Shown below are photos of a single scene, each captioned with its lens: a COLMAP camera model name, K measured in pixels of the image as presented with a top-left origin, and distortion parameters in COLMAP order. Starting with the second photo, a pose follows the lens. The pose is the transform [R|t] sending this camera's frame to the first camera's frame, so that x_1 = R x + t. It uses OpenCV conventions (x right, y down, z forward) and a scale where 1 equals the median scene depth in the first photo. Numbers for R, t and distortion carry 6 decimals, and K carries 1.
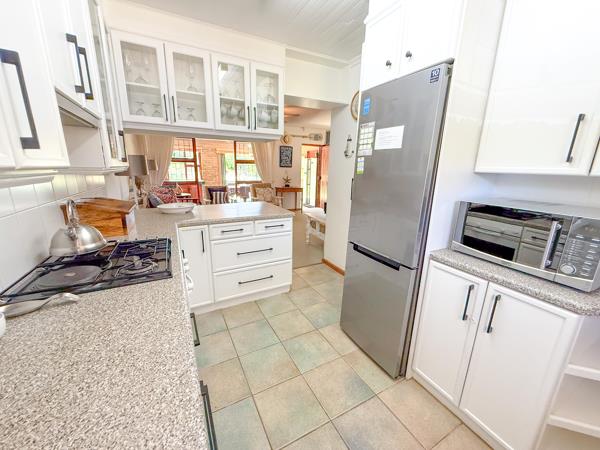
lens RADIAL K [[240.9, 0, 300.7], [0, 240.9, 224.2], [0, 0, 1]] dist [0.003401, 0.000074]
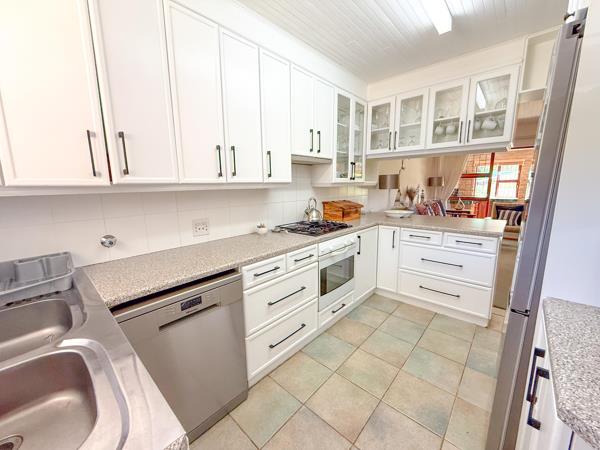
lens RADIAL K [[240.9, 0, 295.6], [0, 240.9, 225.5], [0, 0, 1]] dist [0.003401, 0.000074]
pose [[0.323102, 0.137774, -0.936282, 0.565965], [-0.200849, 0.976791, 0.074424, 0.008672], [0.924805, 0.164005, 0.343275, 0.067911]]
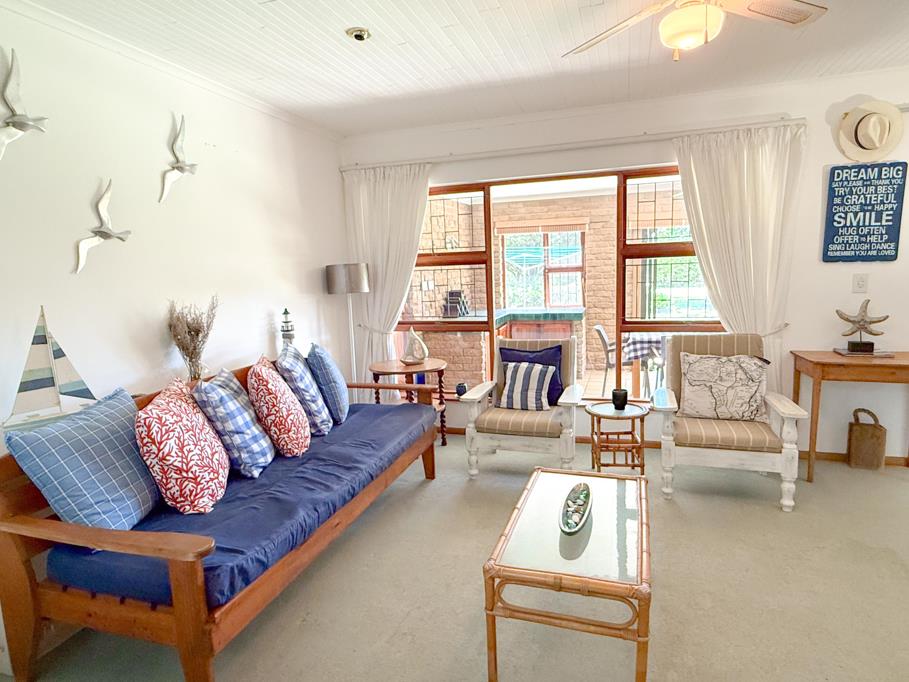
lens RADIAL K [[528.8, 0, 454.9], [0, 528.8, 339.7], [0, 0, 1]] dist [-0.000395, -0.000139]
pose [[0.682930, 0.053153, -0.728547, 0.120553], [-0.121689, 0.991691, -0.041718, -0.329471], [0.720277, 0.117147, 0.683724, 1.352596]]
